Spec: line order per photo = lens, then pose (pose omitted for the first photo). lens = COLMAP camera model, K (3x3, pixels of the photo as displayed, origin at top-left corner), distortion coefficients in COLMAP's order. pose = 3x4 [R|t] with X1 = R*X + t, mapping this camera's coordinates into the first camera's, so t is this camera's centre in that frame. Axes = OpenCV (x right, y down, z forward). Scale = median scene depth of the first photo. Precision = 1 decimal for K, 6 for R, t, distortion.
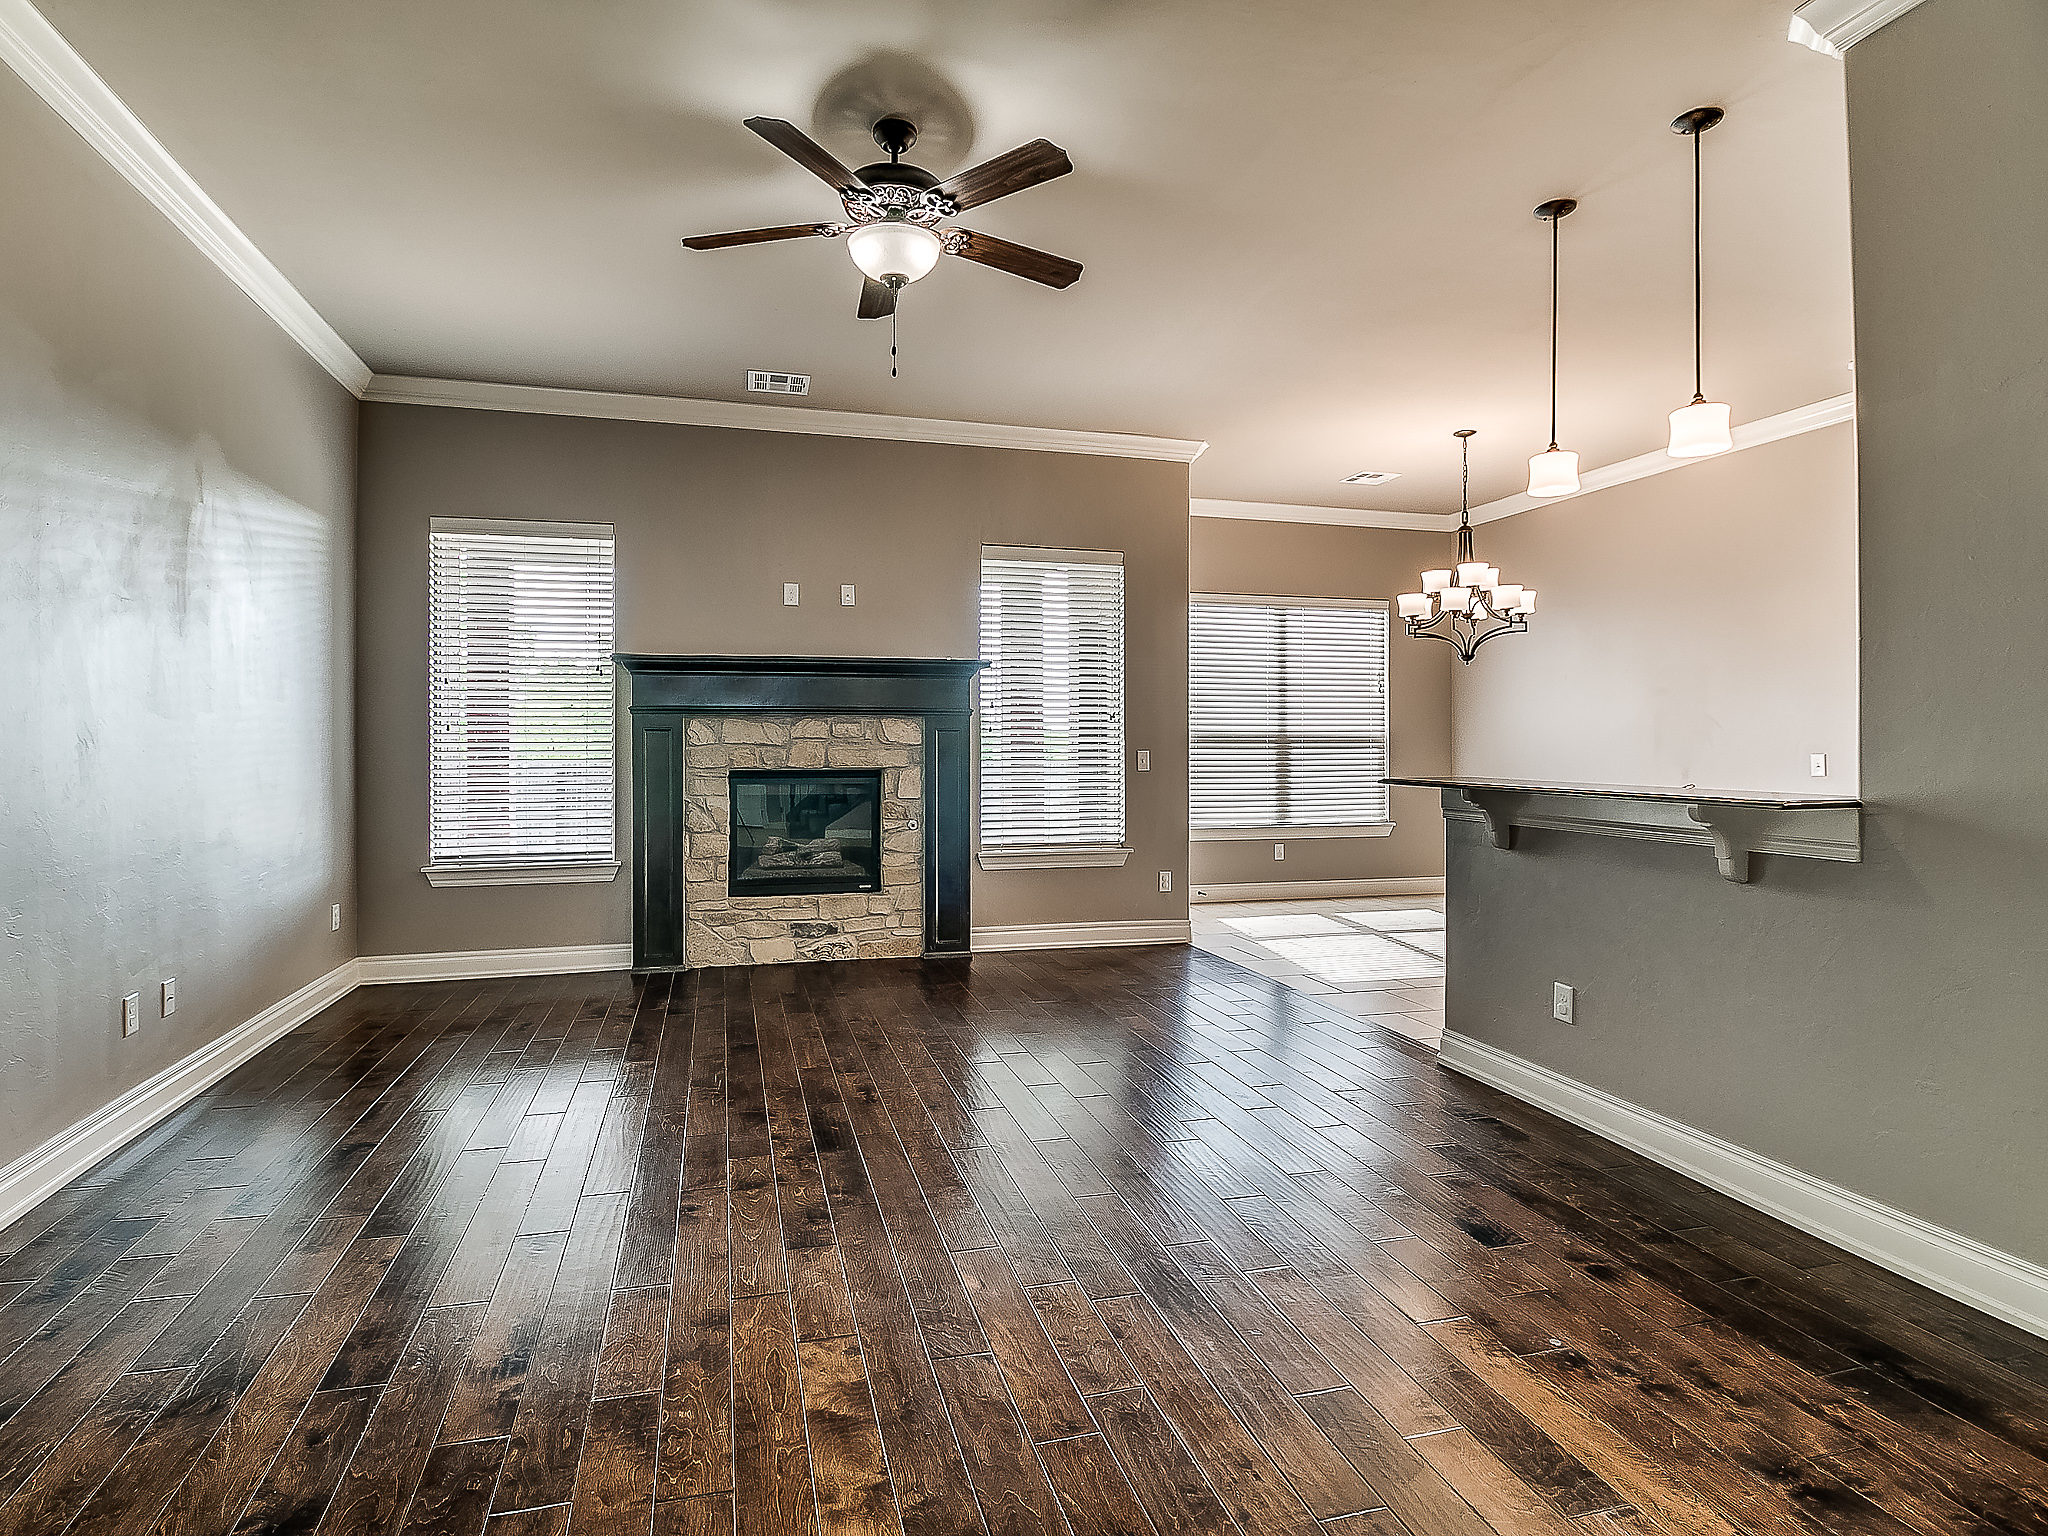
lens RADIAL K [[1082.7, 0, 1034.9], [0, 1082.7, 769.9], [0, 0, 1]] dist [-0.000170, -0.000299]
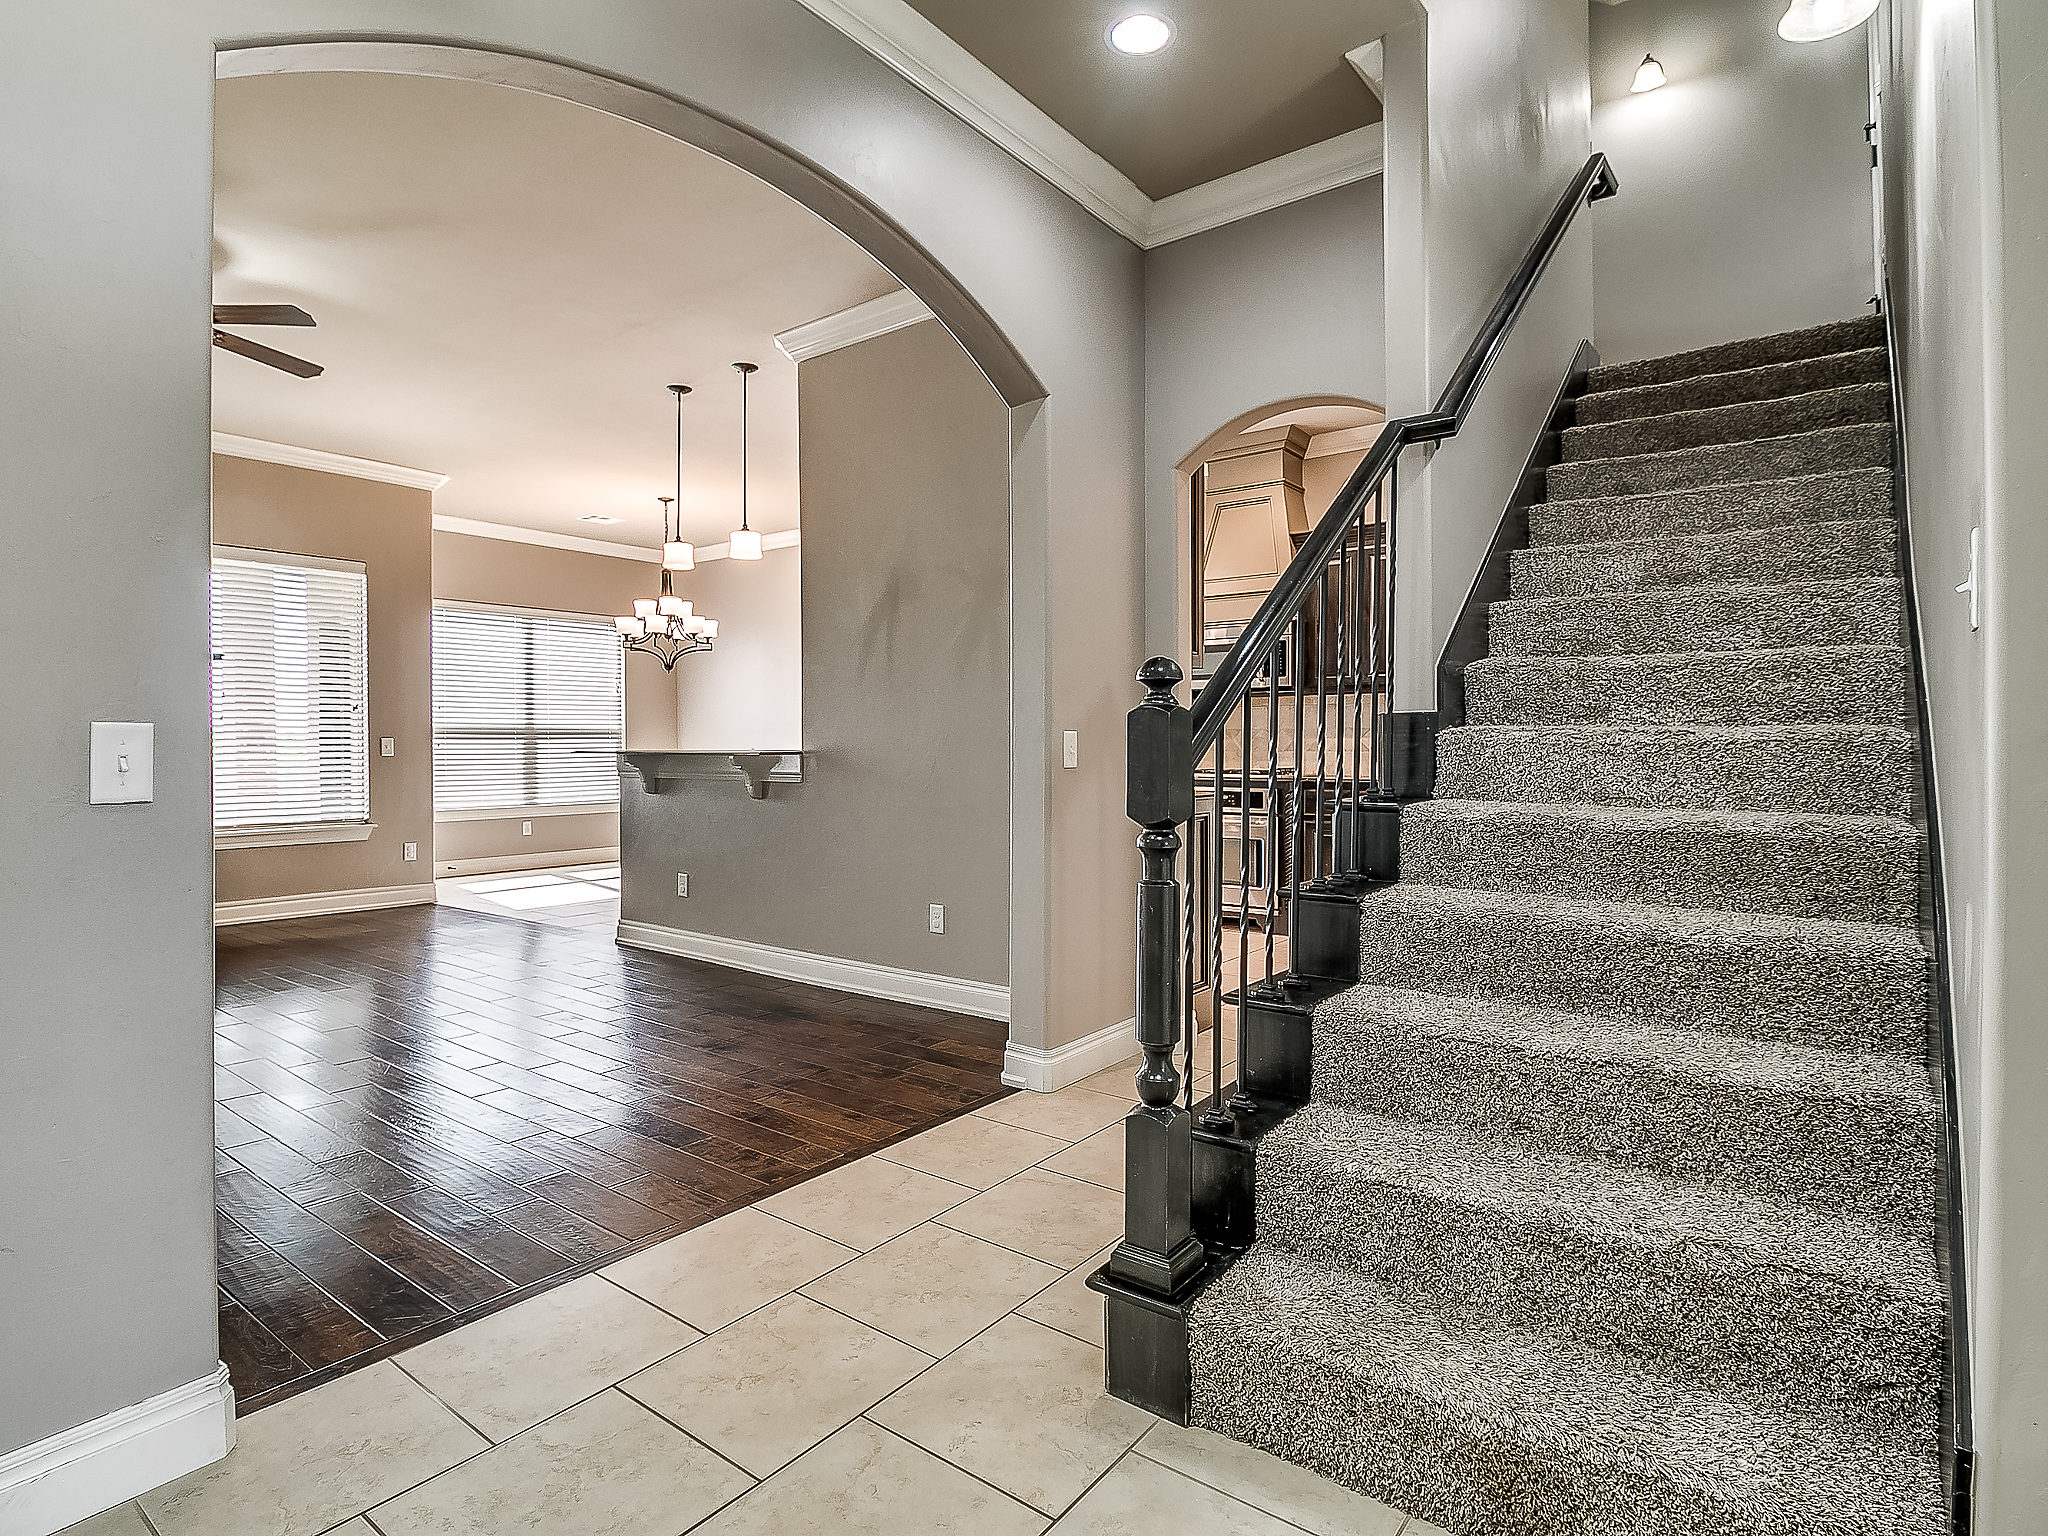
lens RADIAL K [[1065.6, 0, 1015.9], [0, 1065.6, 743.7], [0, 0, 1]] dist [0.006610, -0.000247]
pose [[0.812307, -0.003694, 0.583219, -0.019022], [0.019104, 0.999612, -0.020276, 0.024089], [-0.582918, 0.027612, 0.812062, -0.306990]]
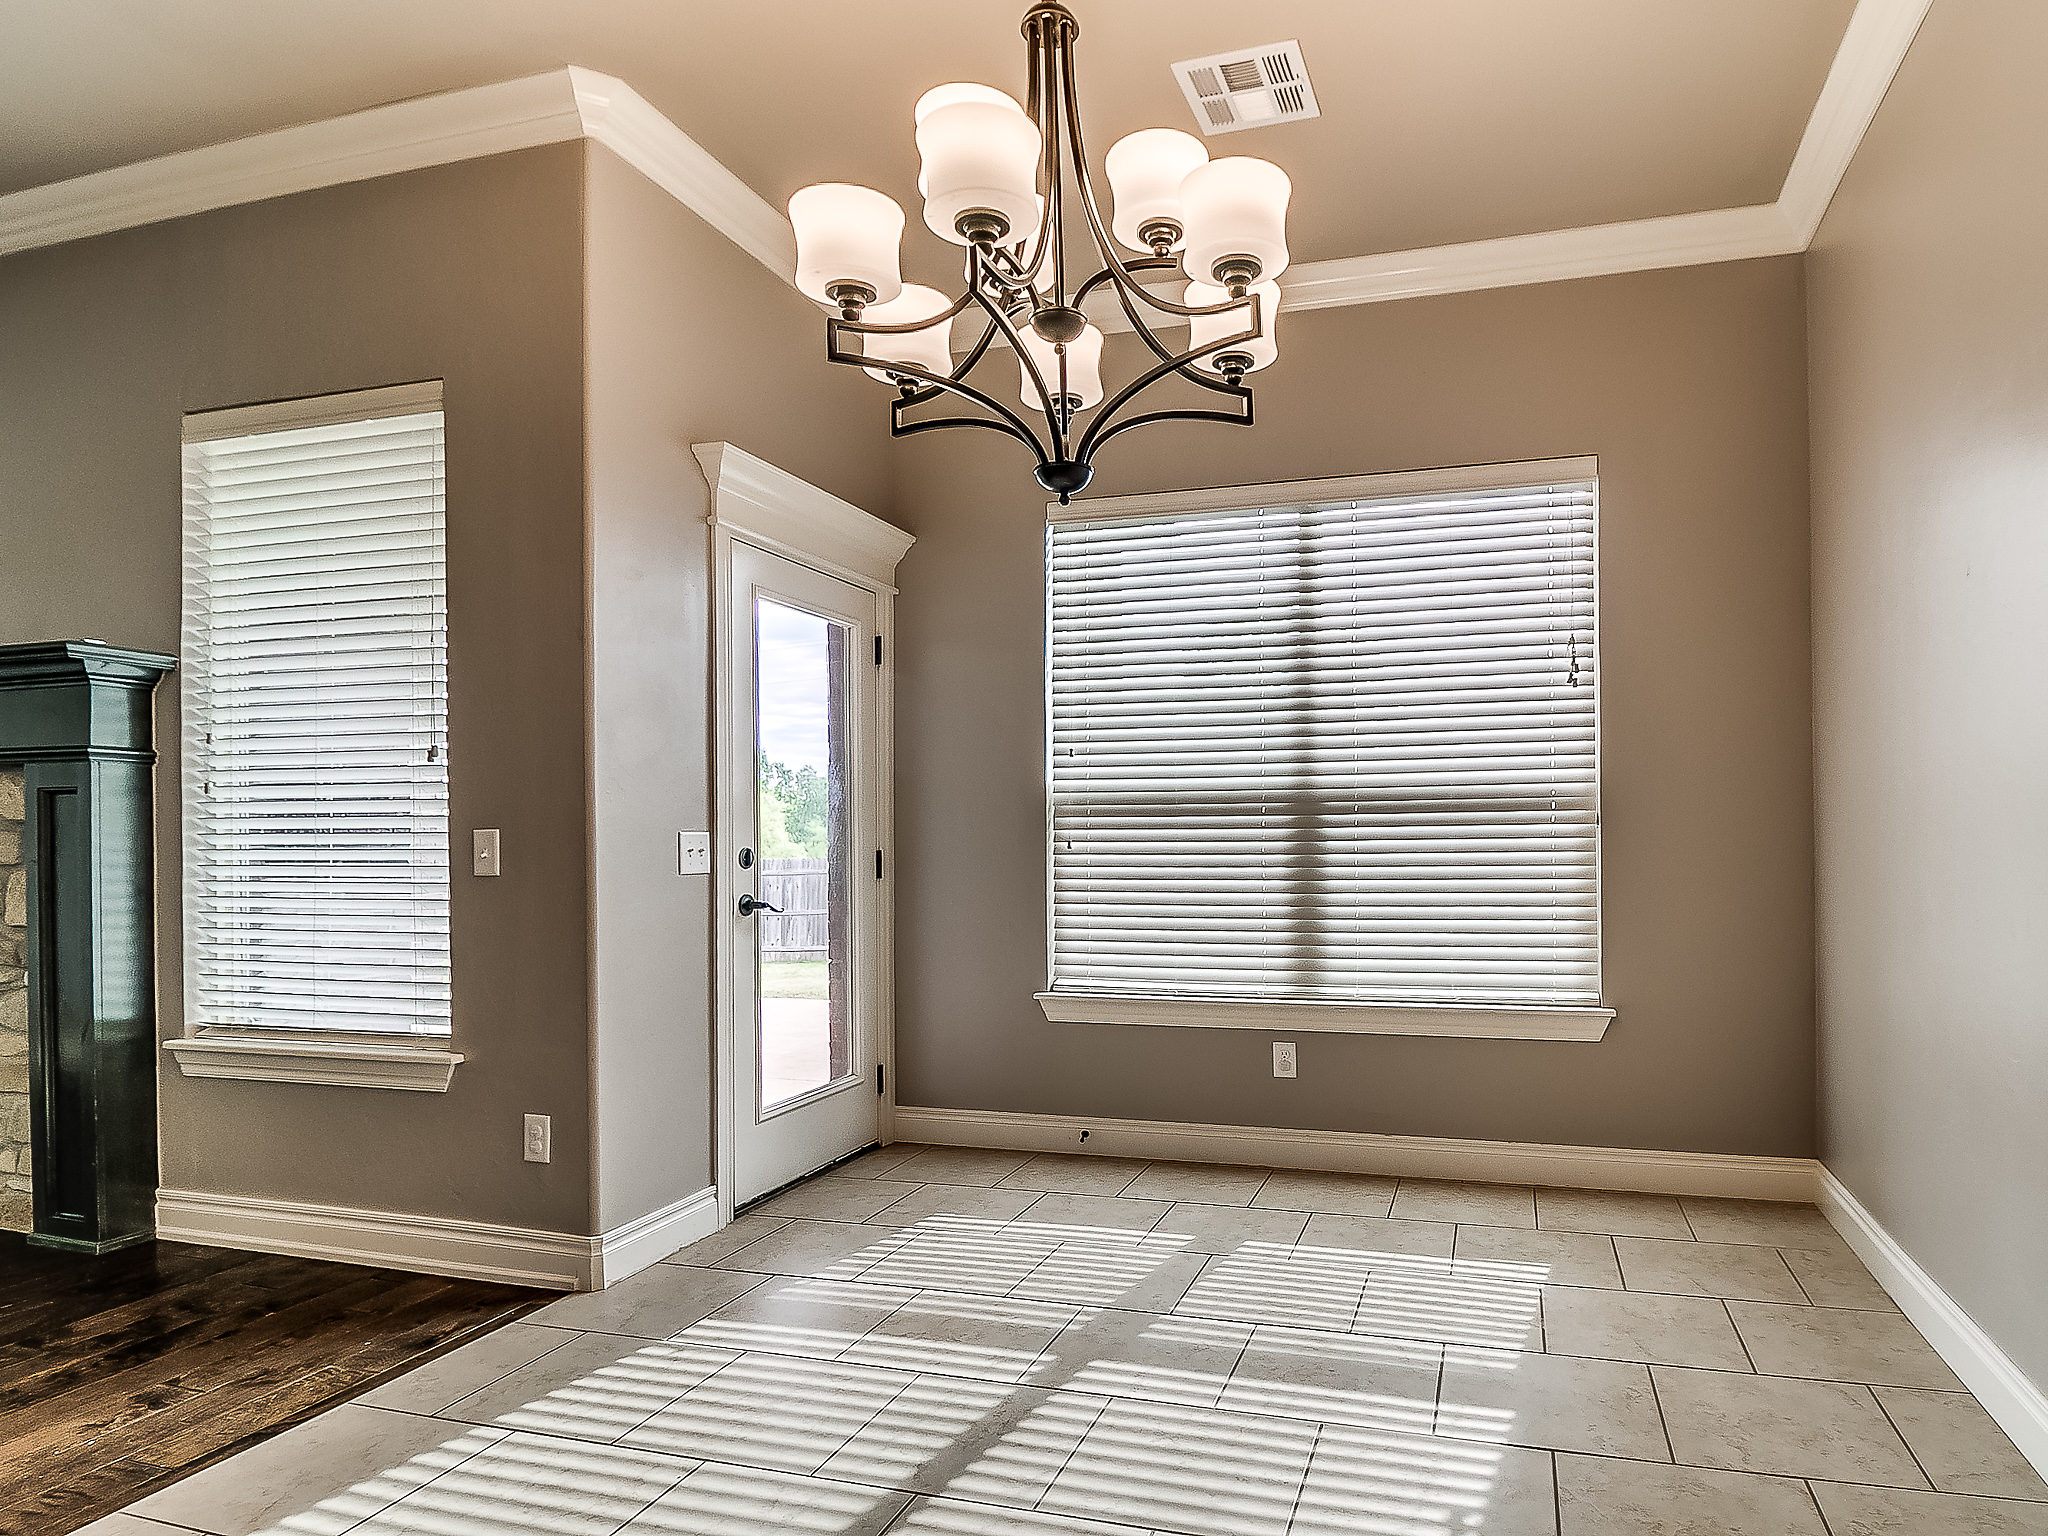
lens RADIAL K [[1203.6, 0, 1030.7], [0, 1203.6, 840.4], [0, 0, 1]] dist [-0.003191, -0.001152]
pose [[0.835791, -0.009504, -0.548965, 0.550175], [-0.003943, 0.999721, -0.023310, -0.002703], [0.549033, 0.021646, 0.835520, 0.722569]]
